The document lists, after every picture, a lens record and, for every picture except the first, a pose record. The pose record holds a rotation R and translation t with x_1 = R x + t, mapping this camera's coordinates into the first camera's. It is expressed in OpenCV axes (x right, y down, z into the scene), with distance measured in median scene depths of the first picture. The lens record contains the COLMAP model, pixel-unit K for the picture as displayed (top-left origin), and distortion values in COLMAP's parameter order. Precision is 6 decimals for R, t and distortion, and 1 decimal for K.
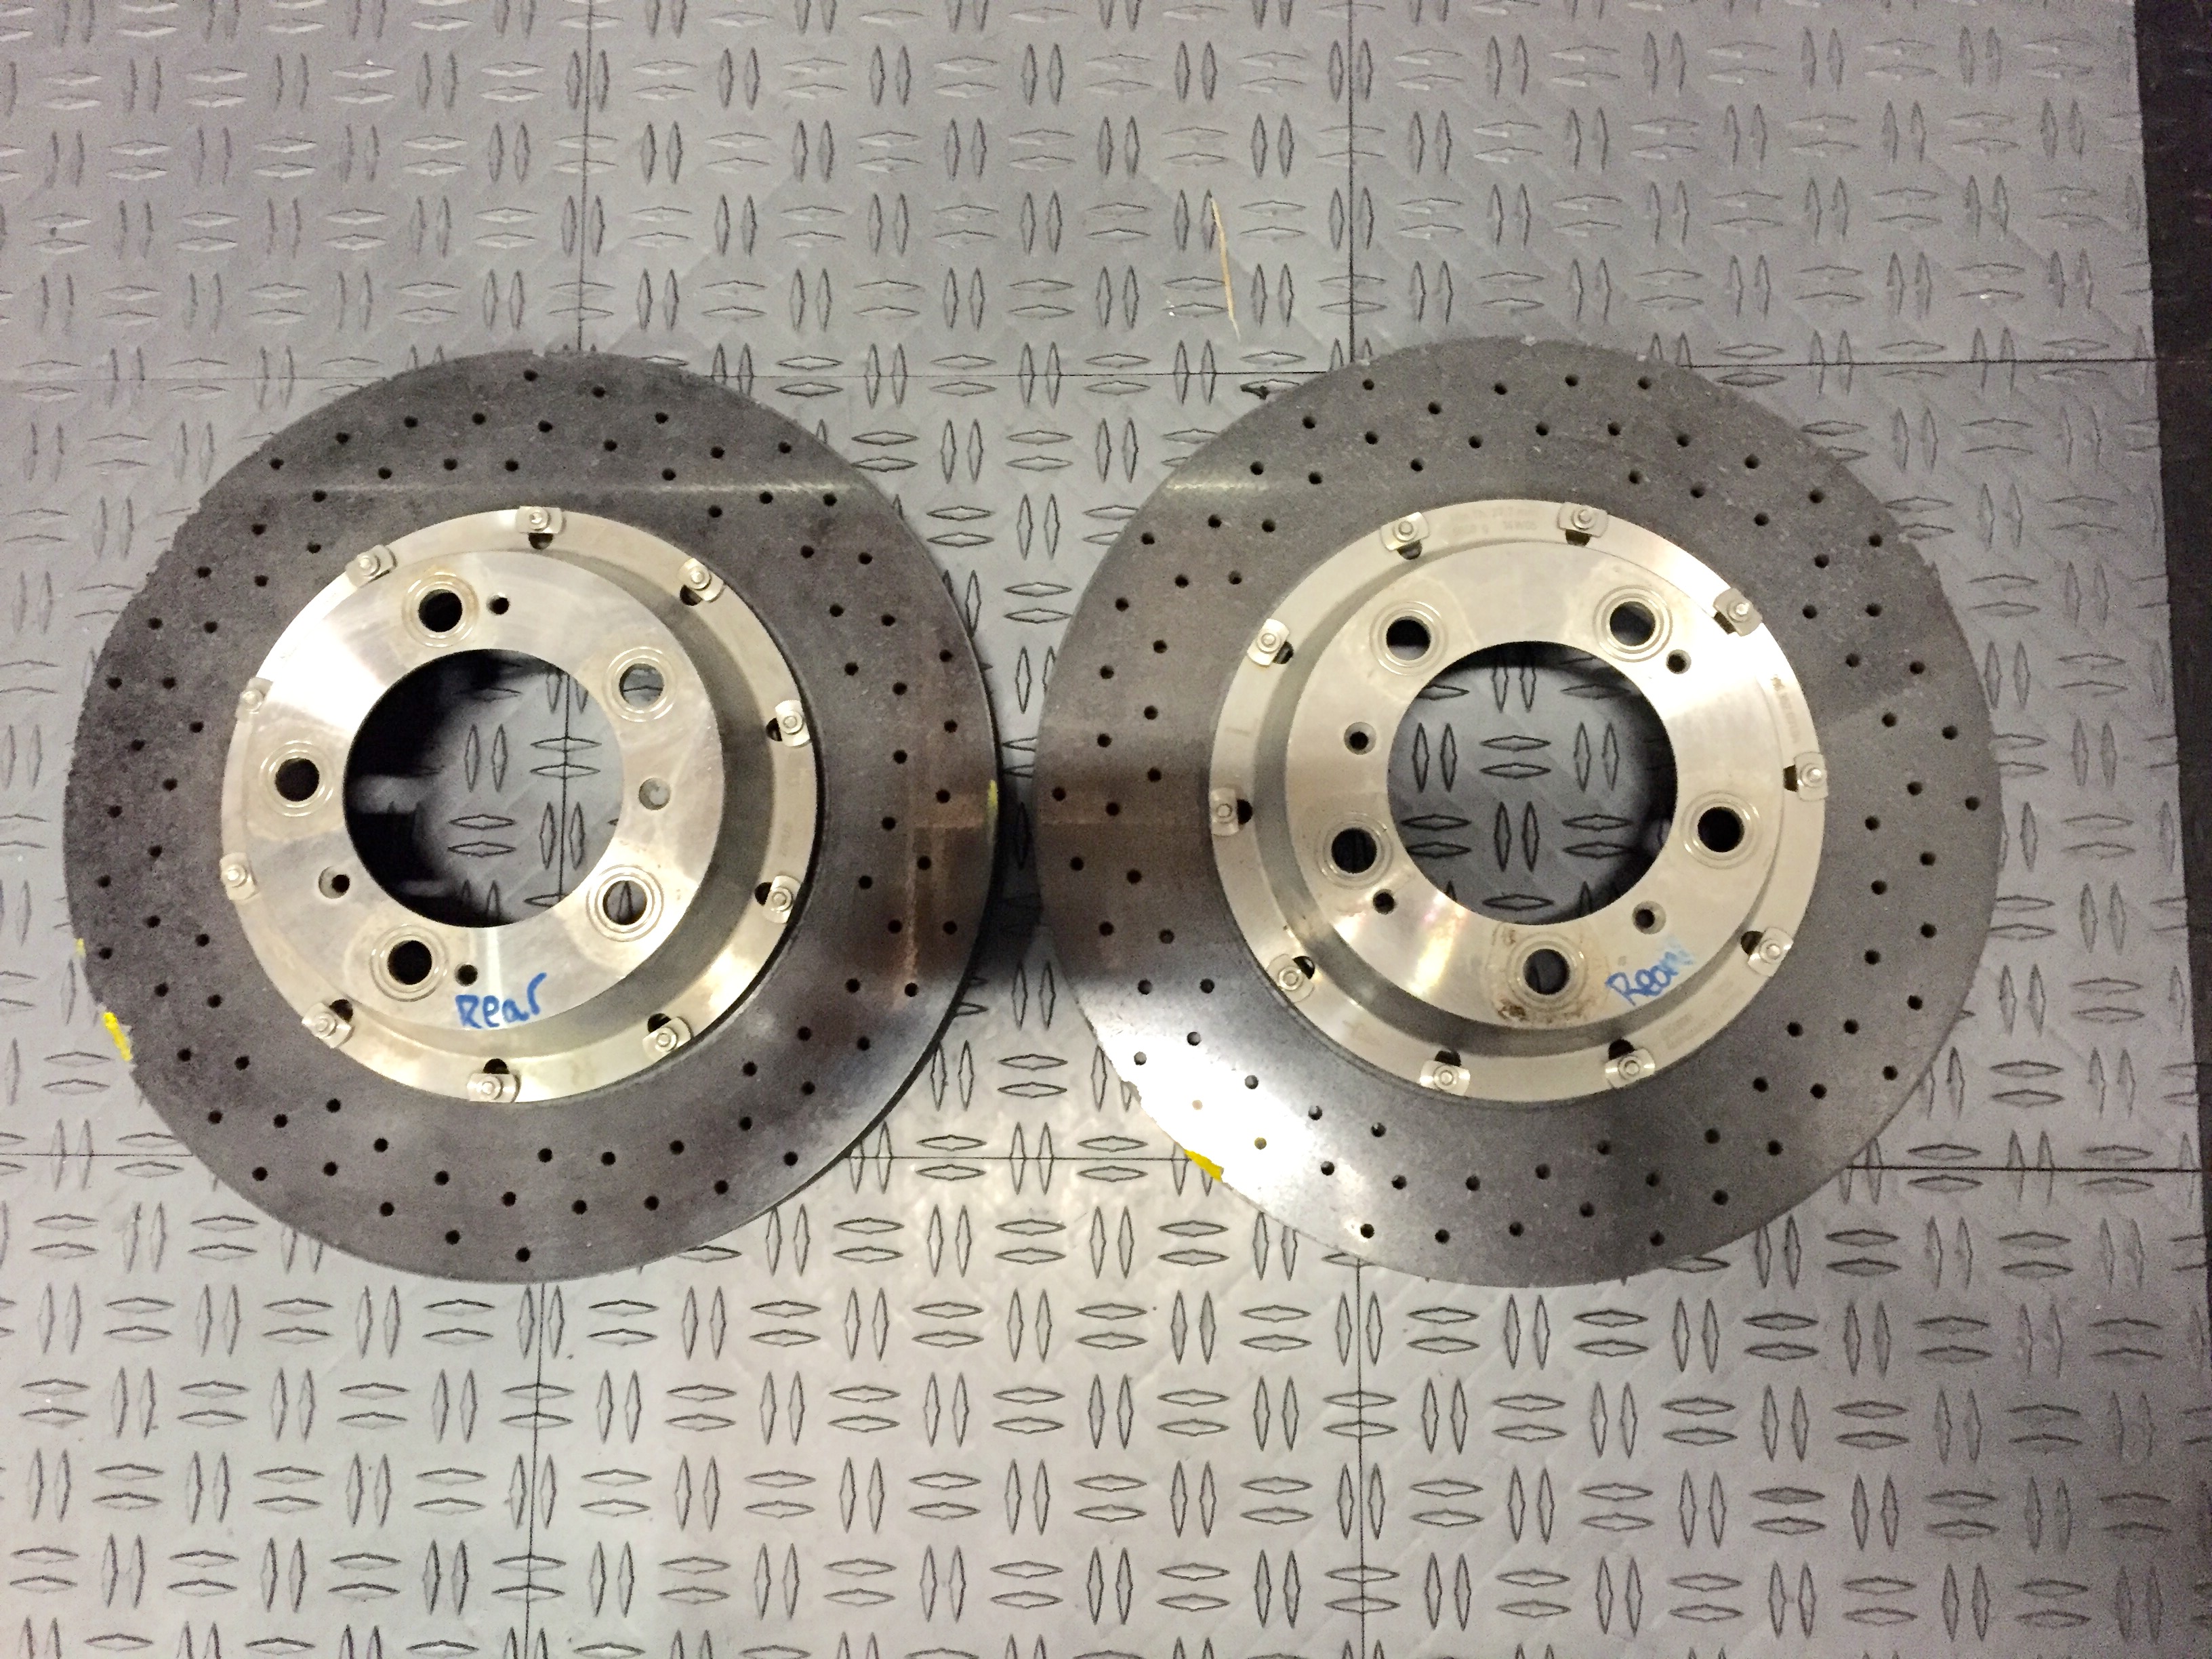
lens RADIAL K [[1927.3, 0, 1107.1], [0, 1927.3, 826.6], [0, 0, 1]] dist [0.089650, -0.140391]
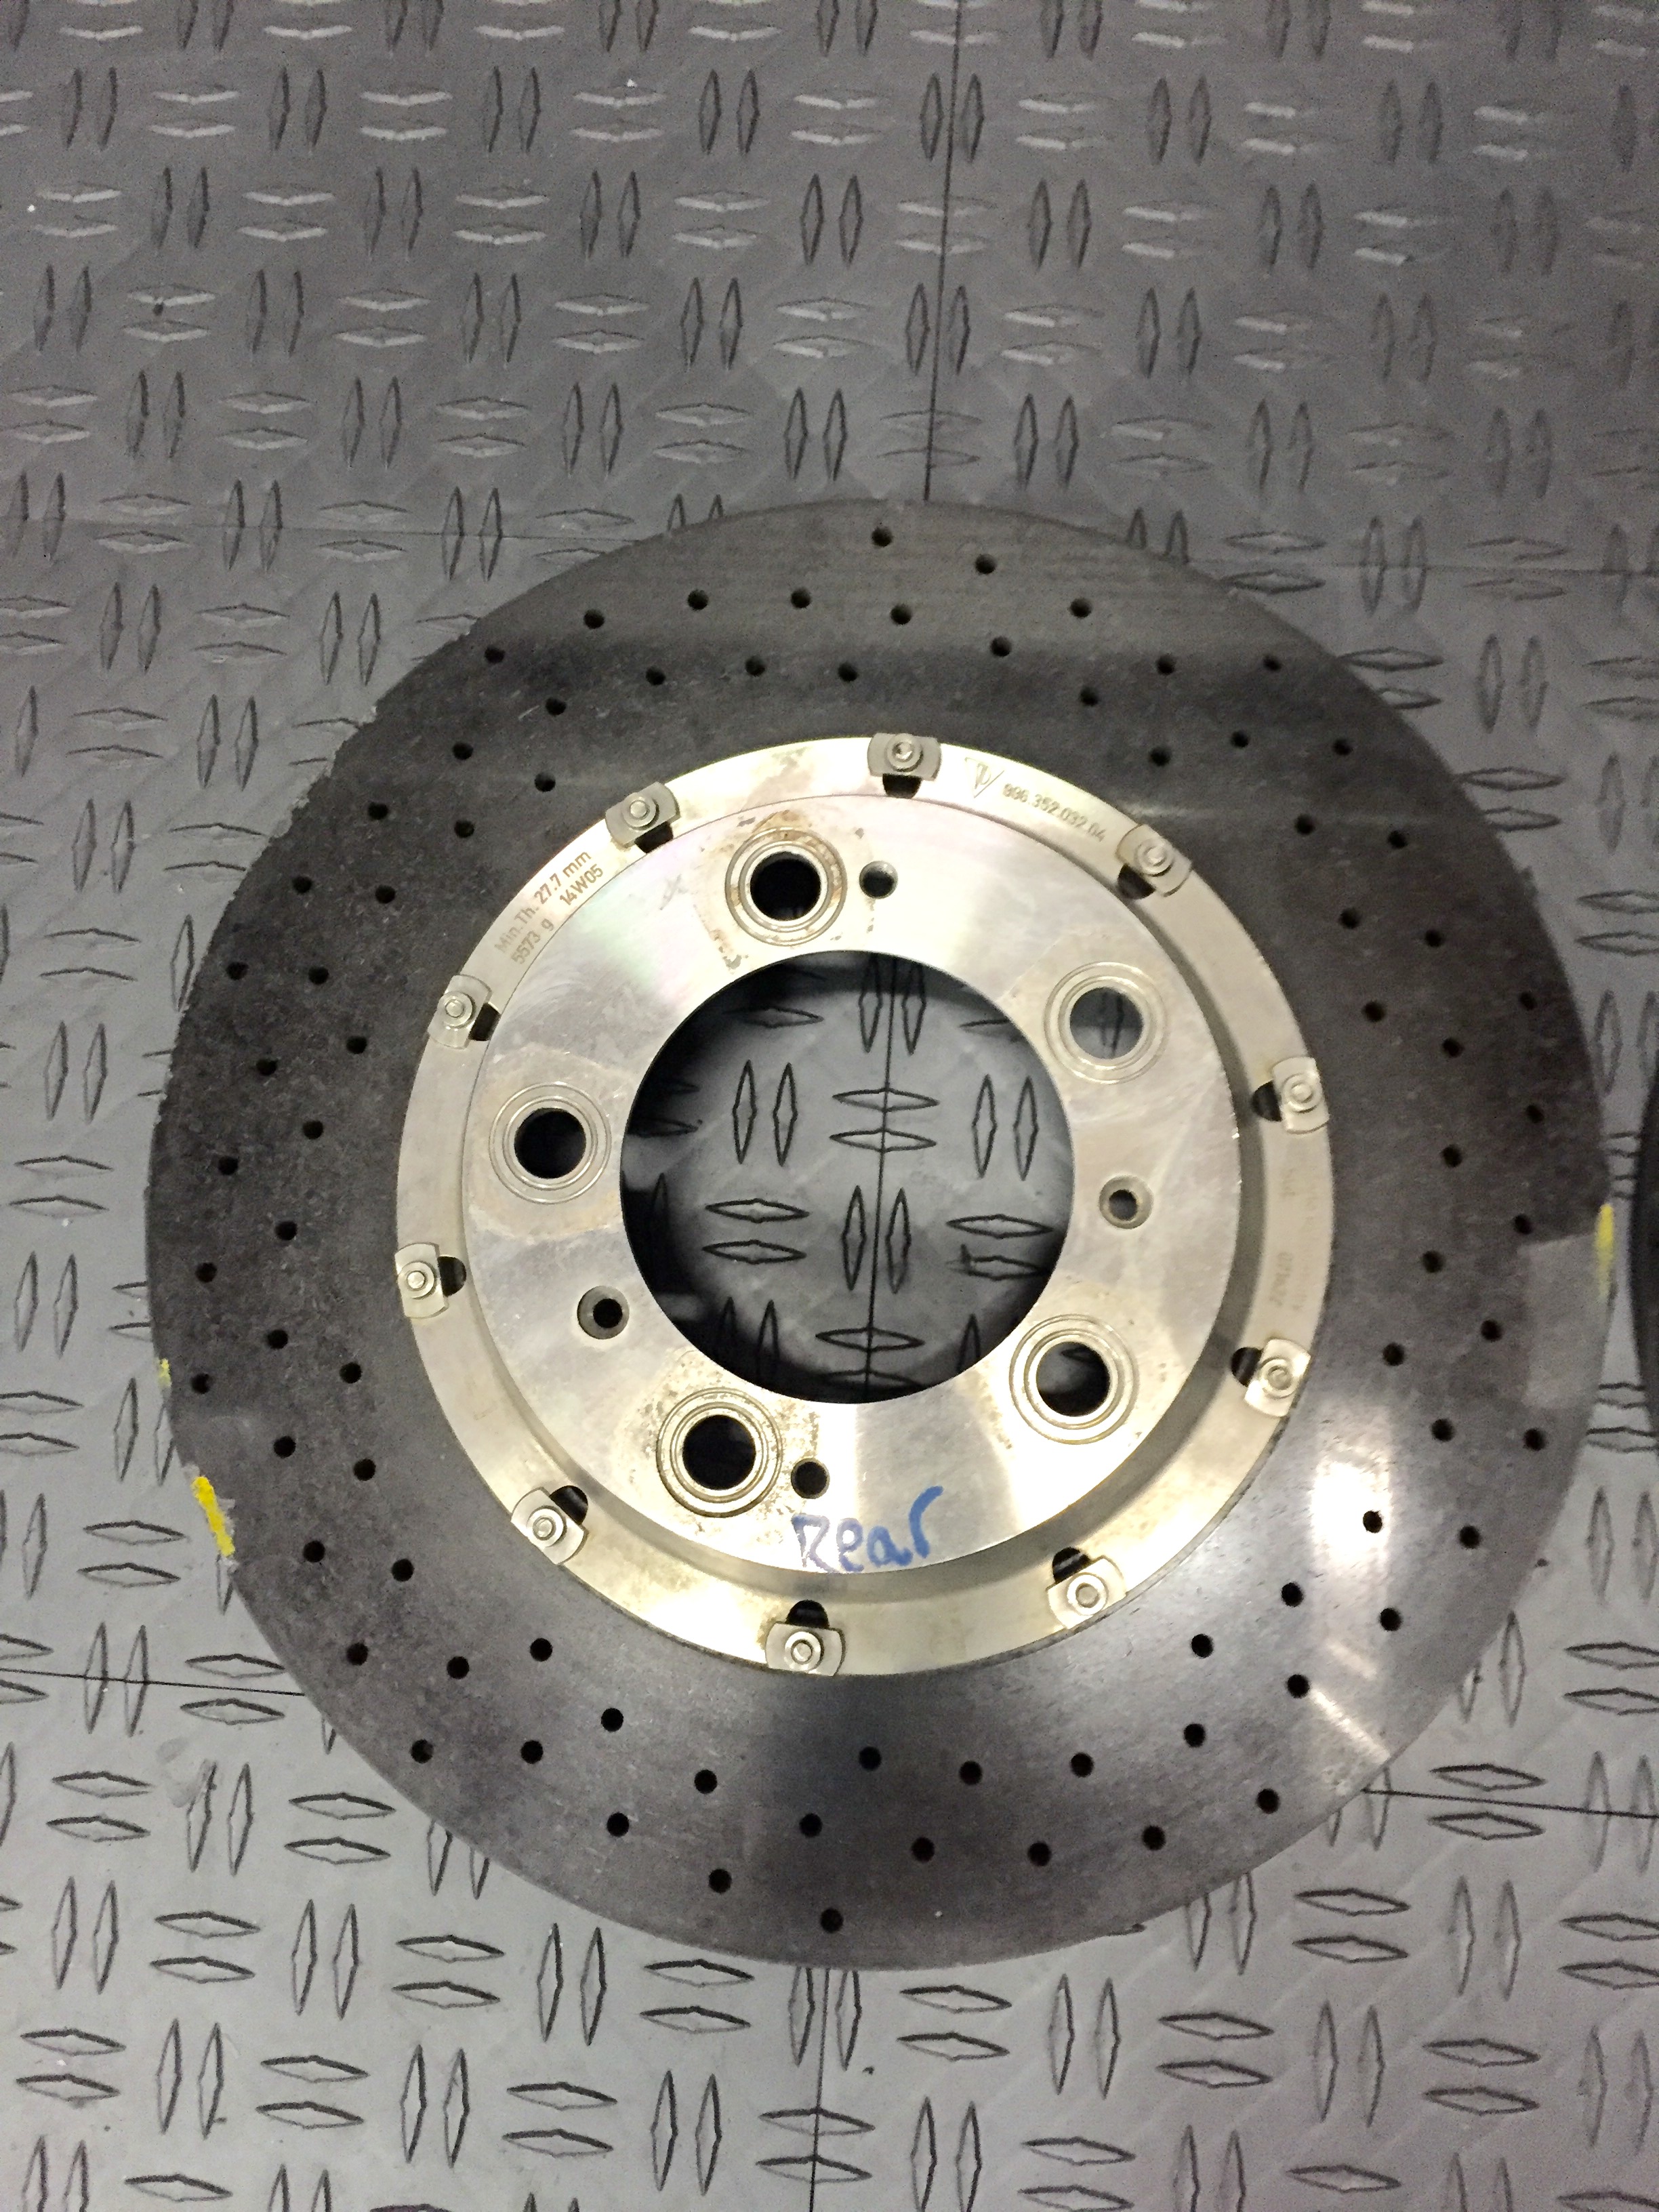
lens RADIAL K [[1927.3, 0, 826.2], [0, 1927.3, 1104.3], [0, 0, 1]] dist [0.089650, -0.140391]
pose [[0.997238, 0.059747, -0.044111, -0.277014], [-0.060648, 0.997971, -0.019370, -0.027680], [0.042864, 0.021992, 0.998839, 0.353030]]
